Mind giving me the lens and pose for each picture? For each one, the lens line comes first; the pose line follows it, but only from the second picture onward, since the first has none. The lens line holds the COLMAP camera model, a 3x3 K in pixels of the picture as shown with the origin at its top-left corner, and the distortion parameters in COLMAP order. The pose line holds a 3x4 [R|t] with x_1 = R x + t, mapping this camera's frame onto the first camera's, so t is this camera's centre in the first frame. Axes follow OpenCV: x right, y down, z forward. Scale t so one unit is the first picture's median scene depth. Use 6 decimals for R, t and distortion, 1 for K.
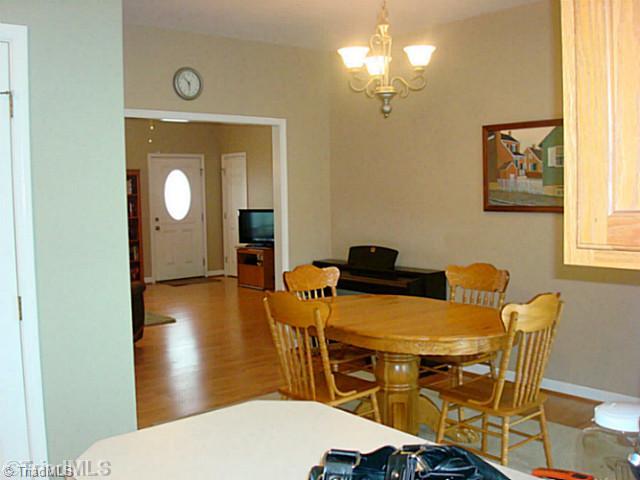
lens RADIAL K [[673.0, 0, 323.6], [0, 673.0, 238.8], [0, 0, 1]] dist [-0.082943, 0.000000]
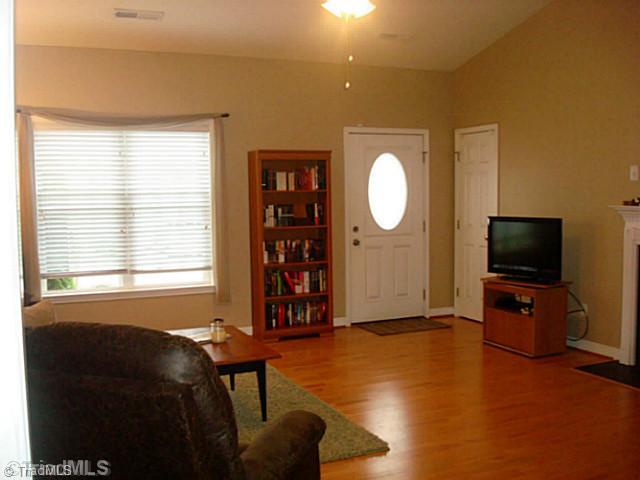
lens RADIAL K [[673.0, 0, 319.9], [0, 673.0, 241.1], [0, 0, 1]] dist [-0.082943, 0.000000]
pose [[0.956960, 0.029700, -0.288696, -0.092157], [-0.026604, 0.999539, 0.014644, -0.025299], [0.288998, -0.006333, 0.957309, 0.361068]]
